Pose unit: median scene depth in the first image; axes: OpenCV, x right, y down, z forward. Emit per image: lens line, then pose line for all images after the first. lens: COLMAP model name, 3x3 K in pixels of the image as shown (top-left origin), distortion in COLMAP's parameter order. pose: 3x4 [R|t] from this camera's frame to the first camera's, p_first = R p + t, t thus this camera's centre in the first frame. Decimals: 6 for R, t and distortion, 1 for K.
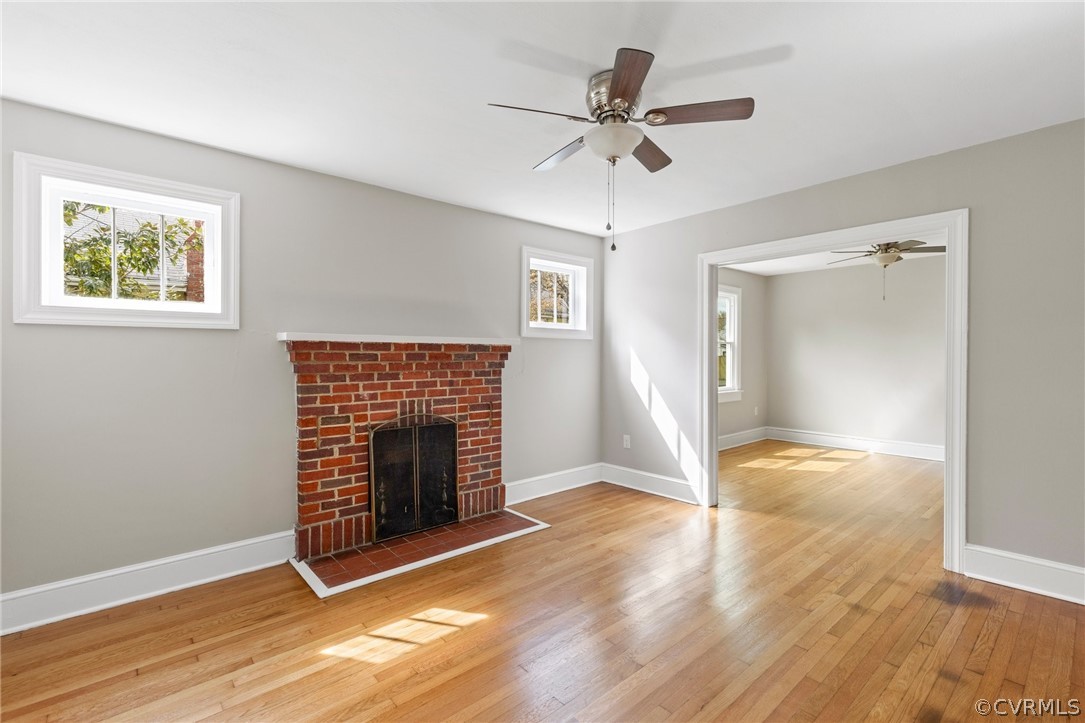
lens RADIAL K [[487.1, 0, 537.7], [0, 487.1, 357.5], [0, 0, 1]] dist [0.002377, -0.000161]
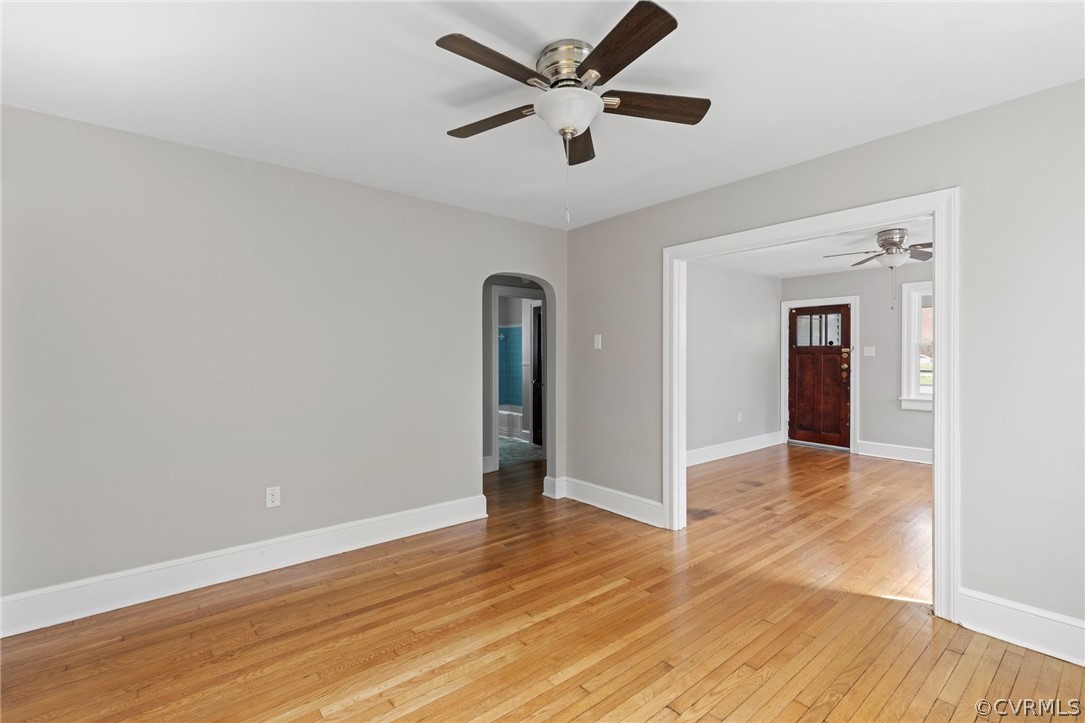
lens RADIAL K [[484.2, 0, 545.6], [0, 484.2, 367.8], [0, 0, 1]] dist [-0.000219, -0.000107]
pose [[-0.999840, 0.003716, 0.017476, 1.002801], [0.004245, 0.999531, 0.030313, -0.022021], [-0.017355, 0.030382, -0.999388, 1.926229]]
